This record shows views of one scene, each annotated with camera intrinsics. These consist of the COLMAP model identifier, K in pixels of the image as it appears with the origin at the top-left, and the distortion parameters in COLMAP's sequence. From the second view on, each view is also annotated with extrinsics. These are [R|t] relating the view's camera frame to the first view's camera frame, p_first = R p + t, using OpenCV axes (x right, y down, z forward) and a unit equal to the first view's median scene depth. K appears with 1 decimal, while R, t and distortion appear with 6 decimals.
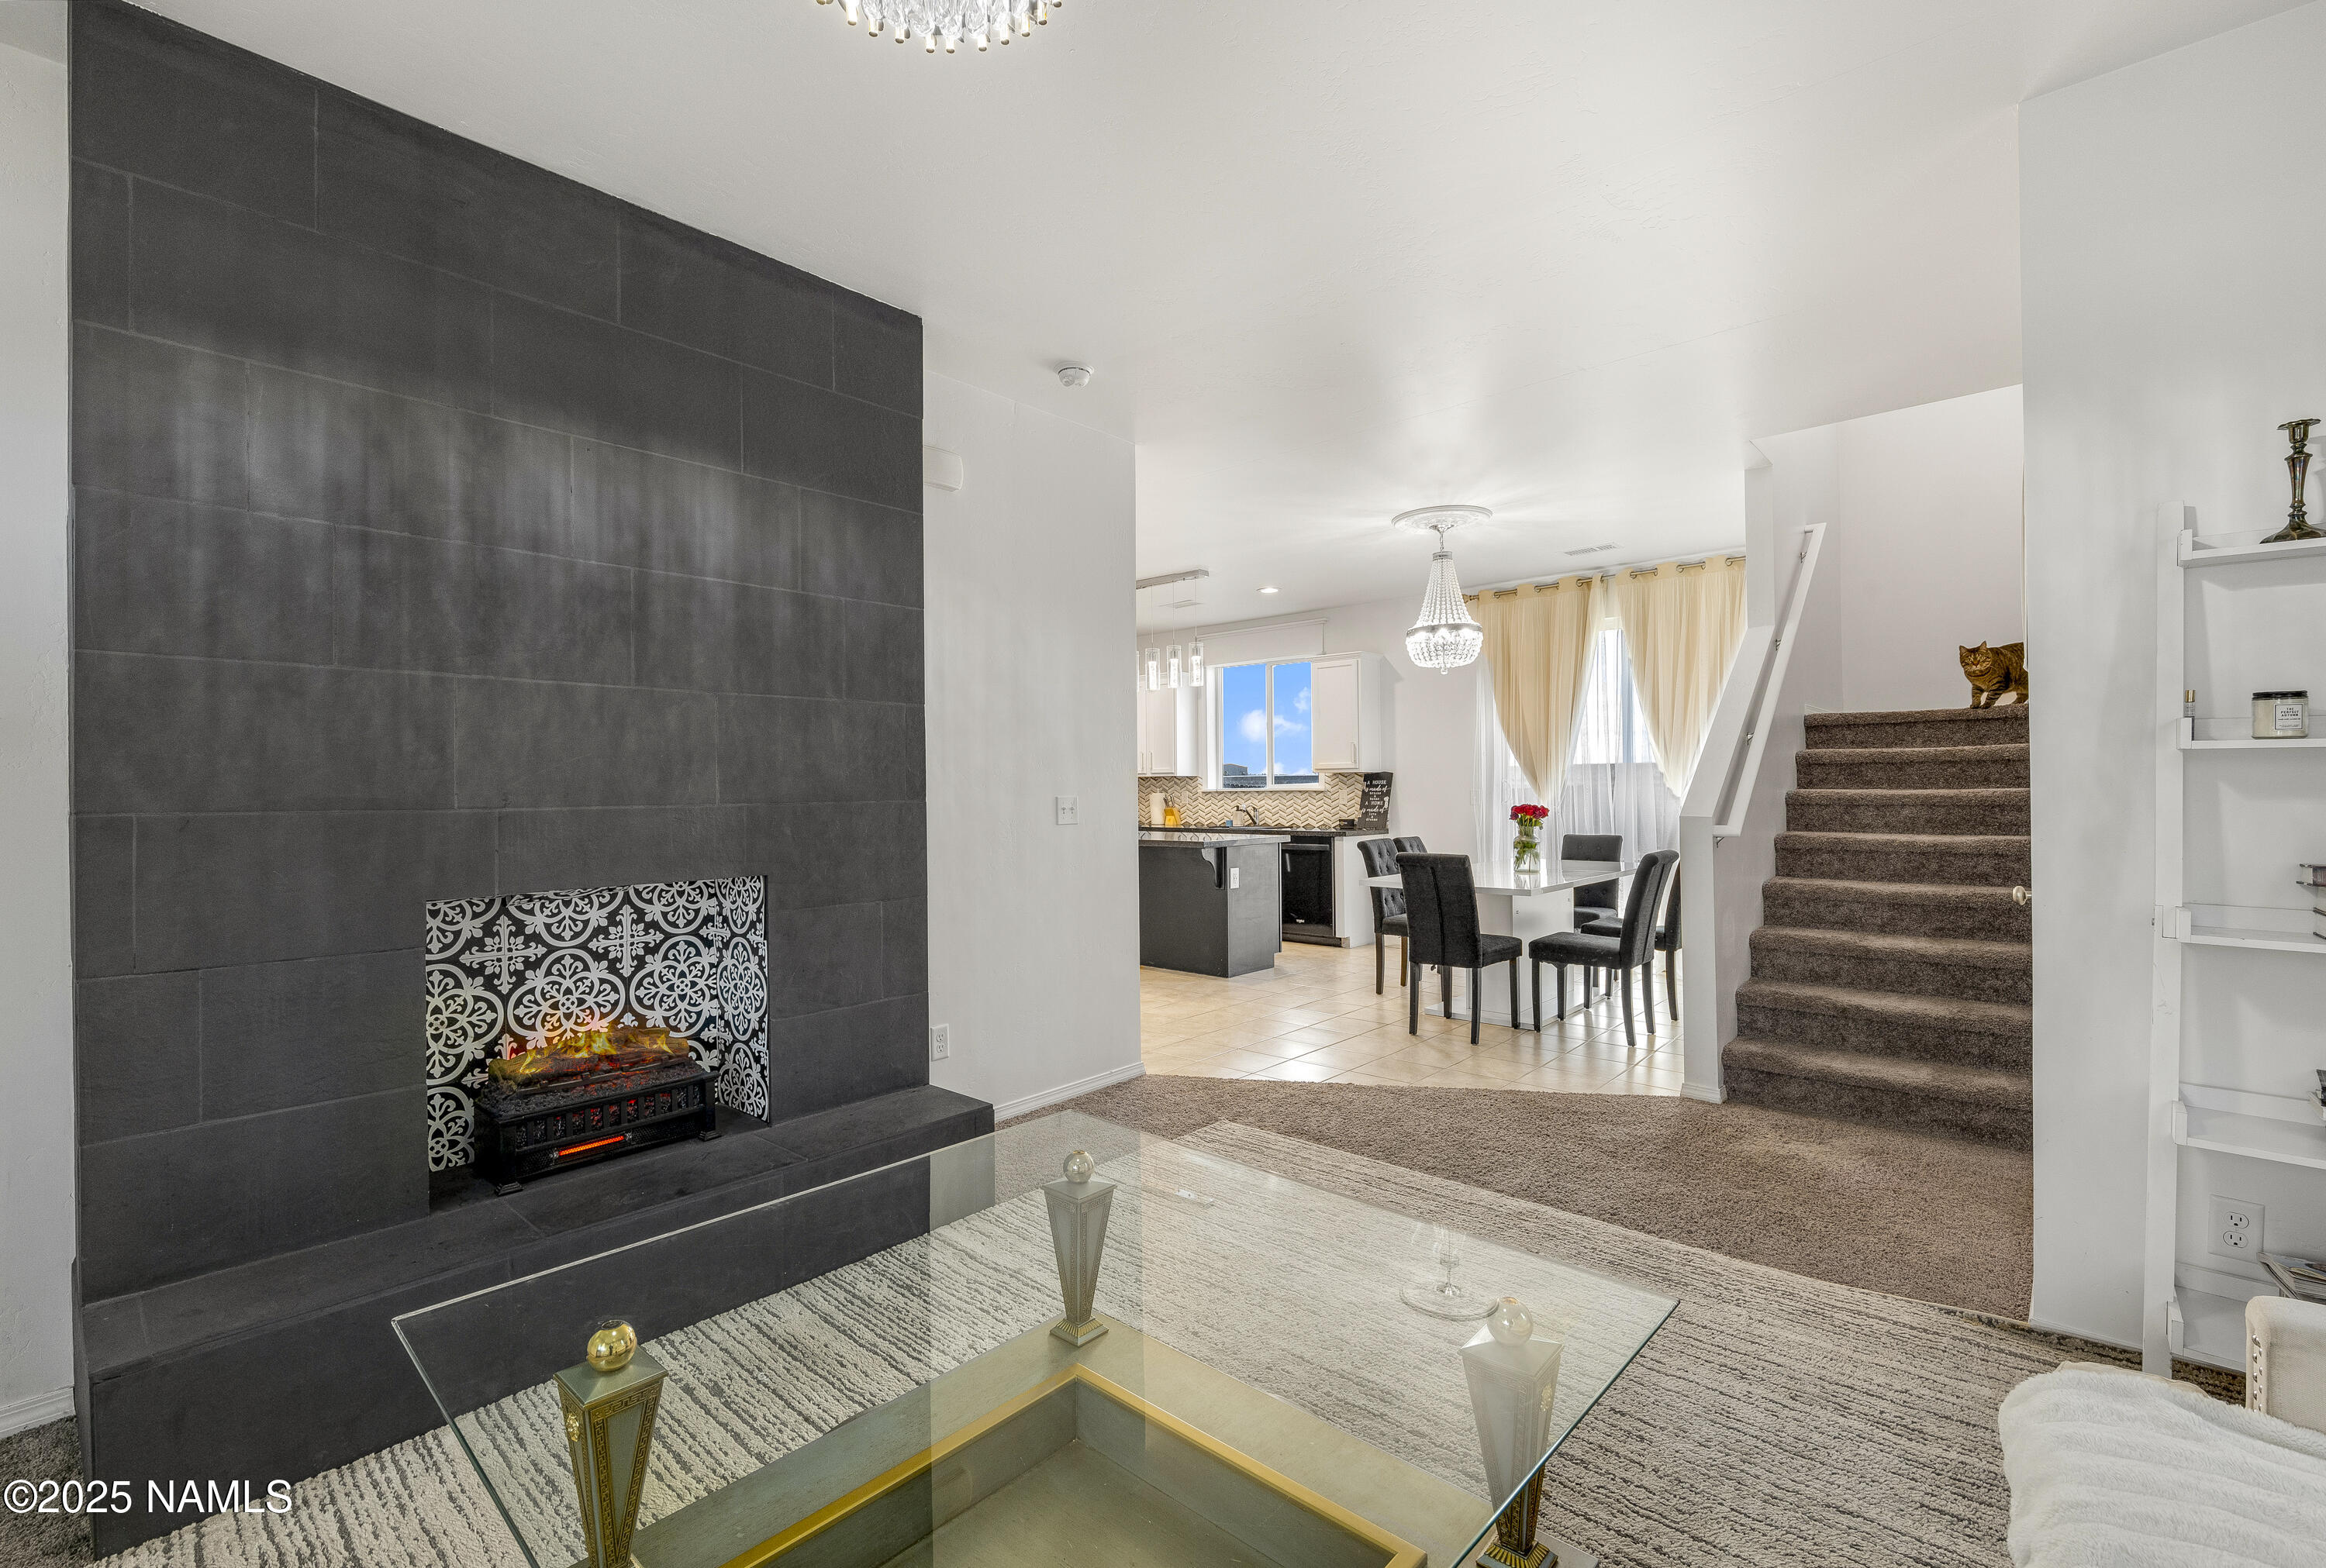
lens RADIAL K [[1008.3, 0, 1163.0], [0, 1008.3, 784.0], [0, 0, 1]] dist [0.000175, -0.000035]
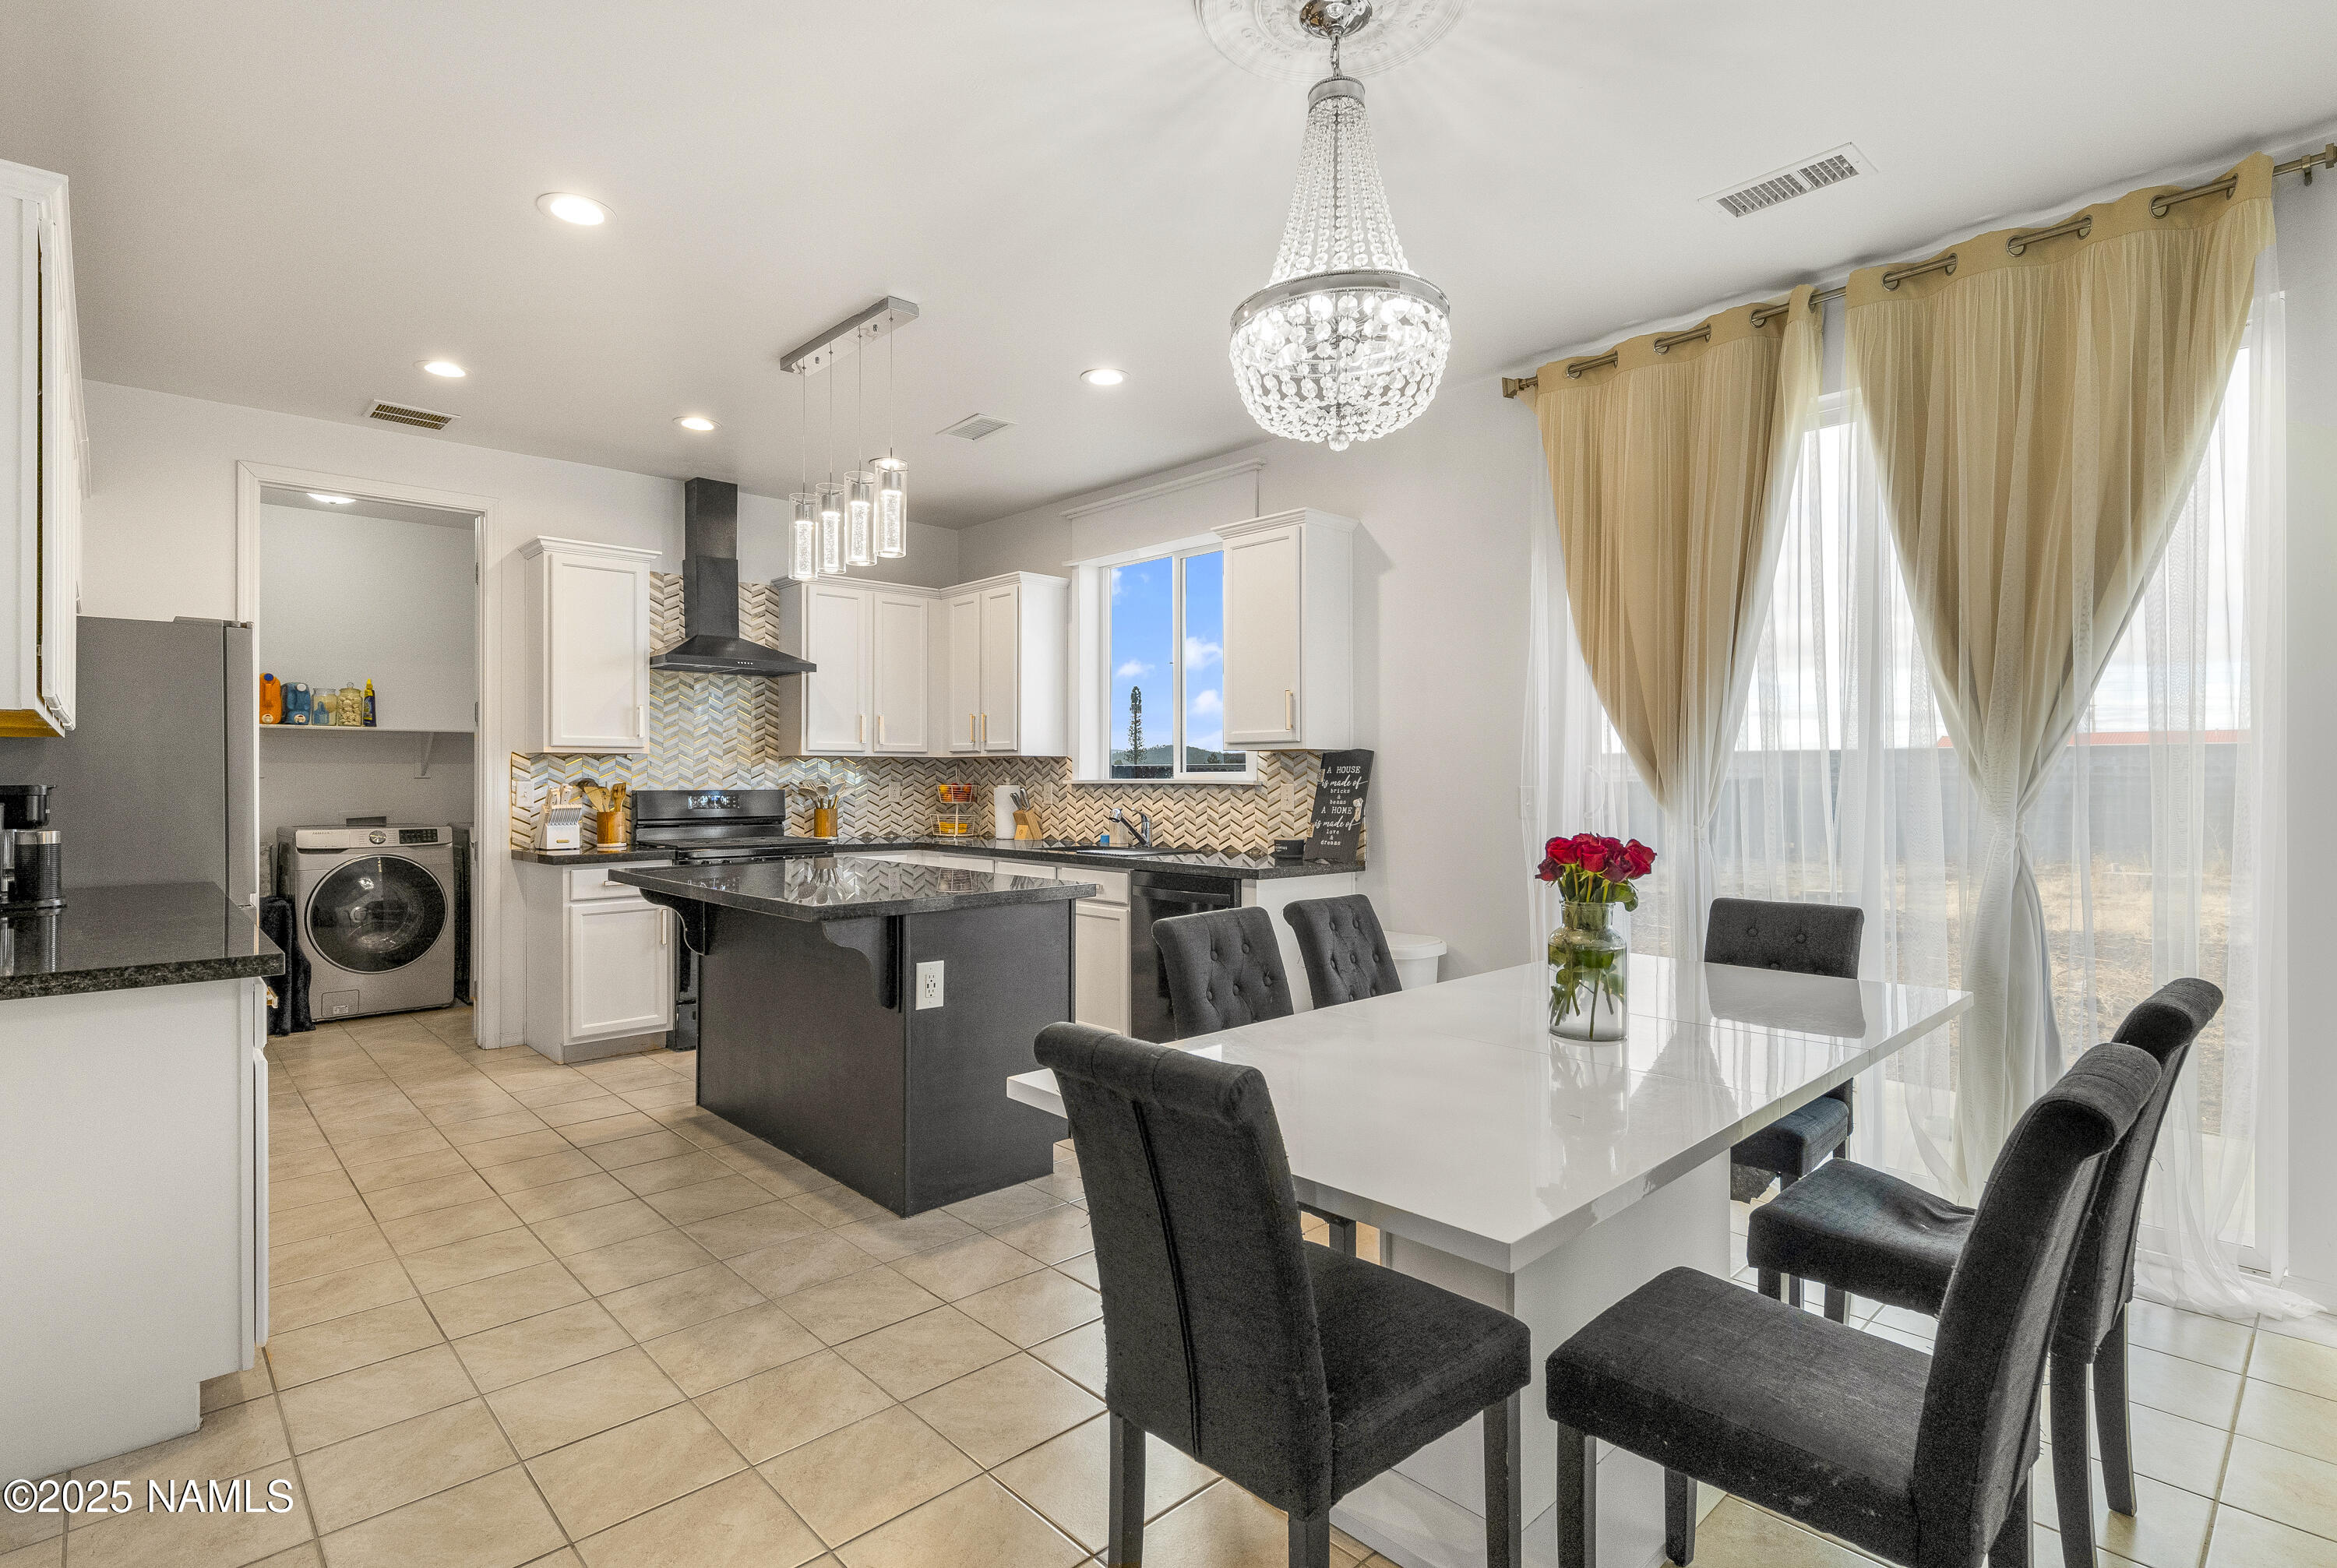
lens RADIAL K [[1135.5, 0, 1168.5], [0, 1135.5, 784.0], [0, 0, 1]] dist [-0.001168, 0.000371]
pose [[0.996280, 0.008363, -0.085766, 0.174819], [-0.007350, 0.999900, 0.012121, -0.000740], [0.085859, -0.011445, 0.996242, 0.420198]]
